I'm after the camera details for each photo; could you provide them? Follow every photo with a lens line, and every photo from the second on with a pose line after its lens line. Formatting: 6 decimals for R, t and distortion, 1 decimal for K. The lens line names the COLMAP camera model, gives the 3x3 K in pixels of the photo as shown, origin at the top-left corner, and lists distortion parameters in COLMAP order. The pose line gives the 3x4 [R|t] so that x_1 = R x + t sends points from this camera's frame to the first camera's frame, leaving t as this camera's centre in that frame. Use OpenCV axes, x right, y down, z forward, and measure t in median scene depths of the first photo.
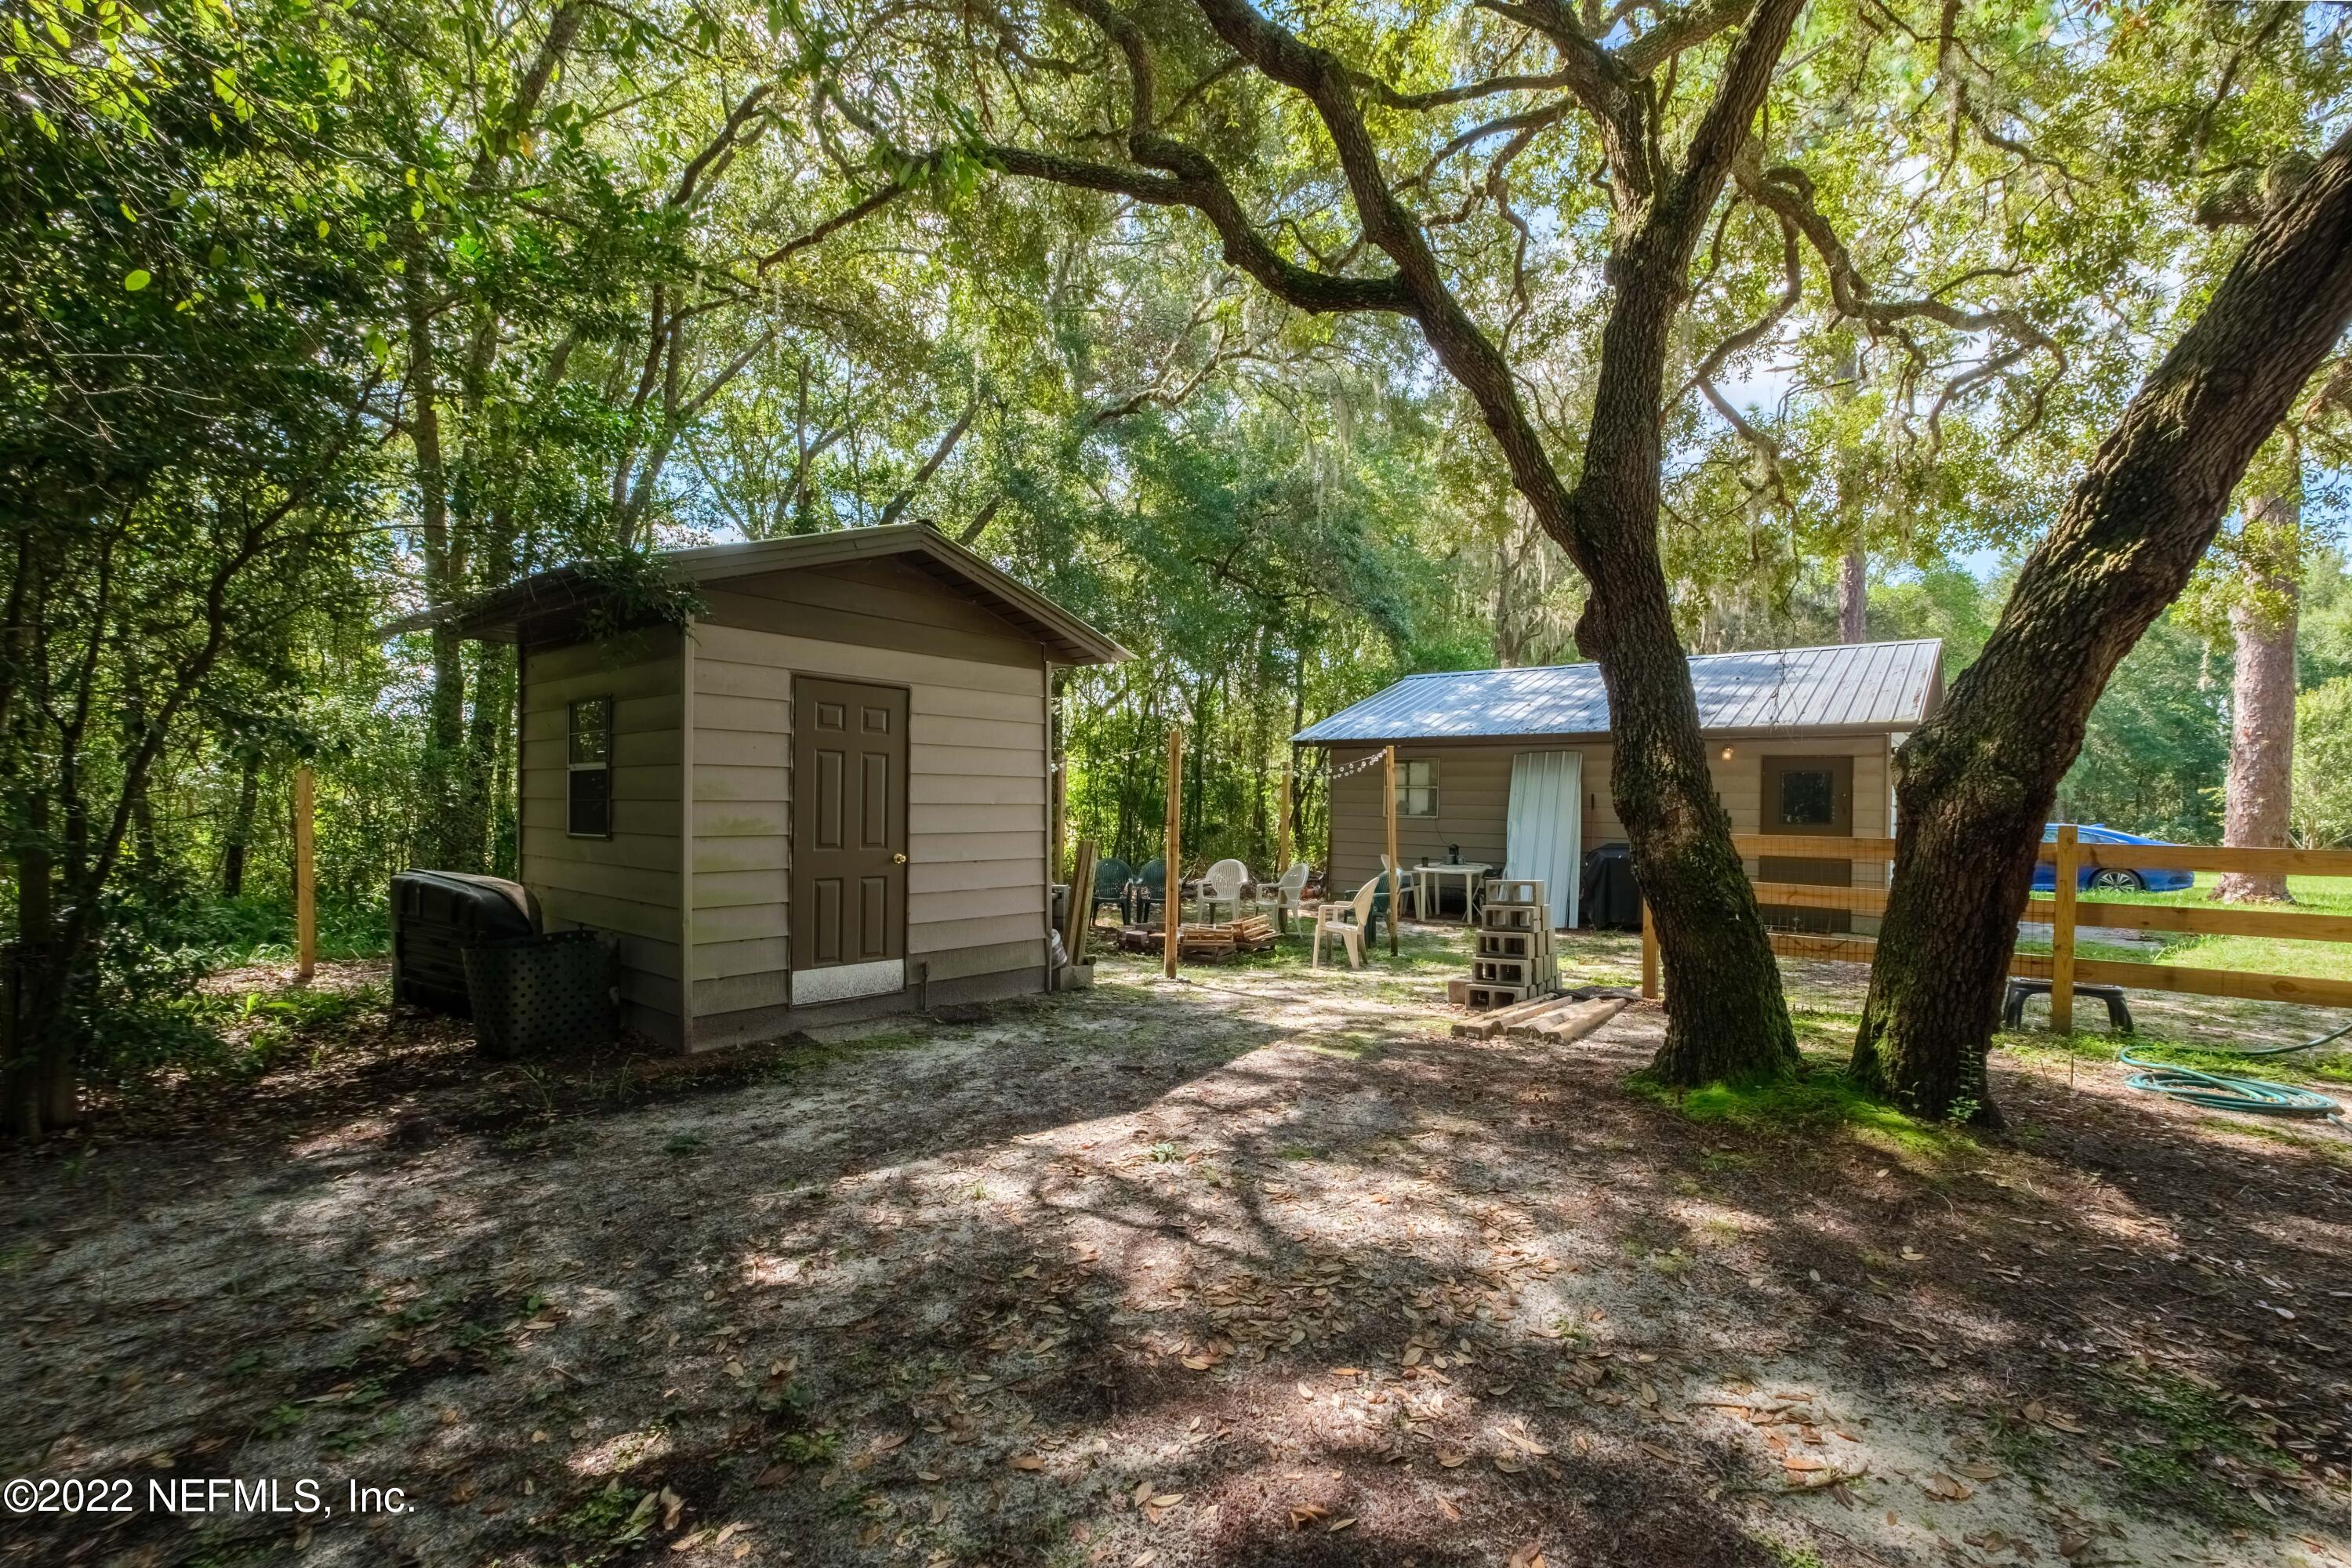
lens RADIAL K [[1041.9, 0, 1172.2], [0, 1041.9, 797.4], [0, 0, 1]] dist [-0.004170, -0.000187]
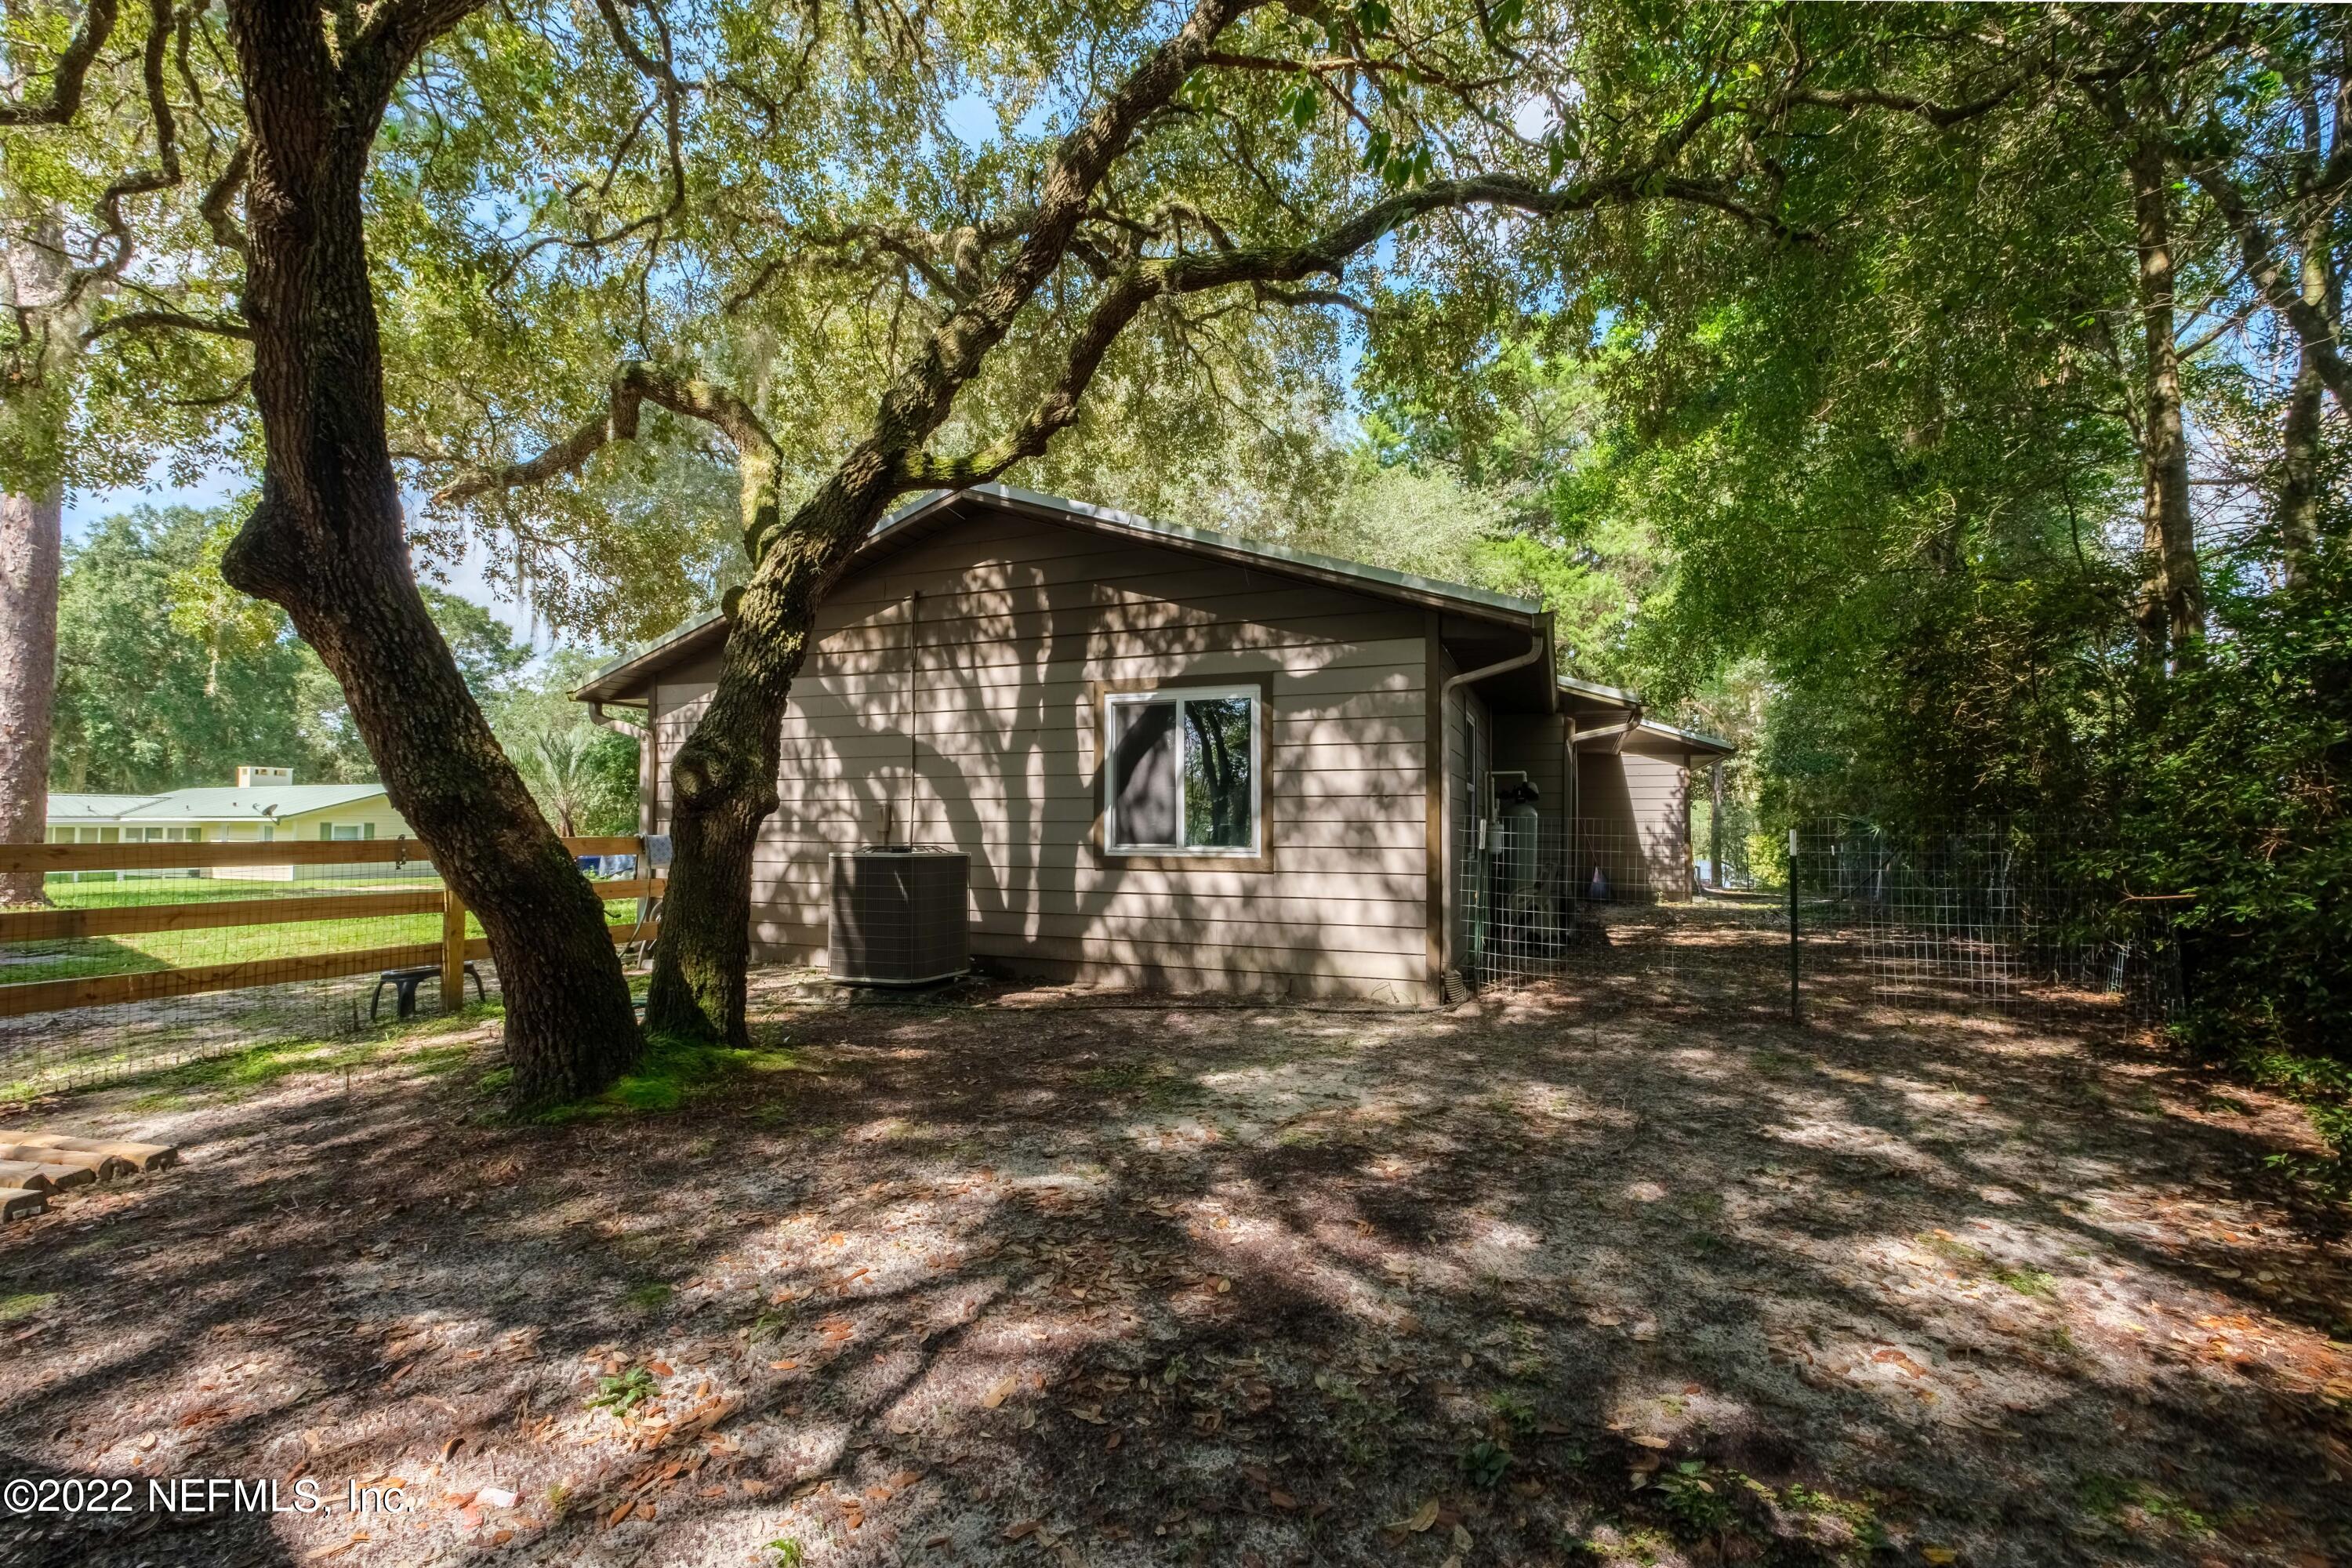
lens RADIAL K [[1045.3, 0, 1181.9], [0, 1045.3, 800.2], [0, 0, 1]] dist [-0.000101, 0.000206]
pose [[-0.329355, 0.011154, 0.944140, -0.777697], [-0.008341, 0.999857, -0.014722, 0.019990], [-0.944169, -0.012724, -0.329215, 1.052815]]
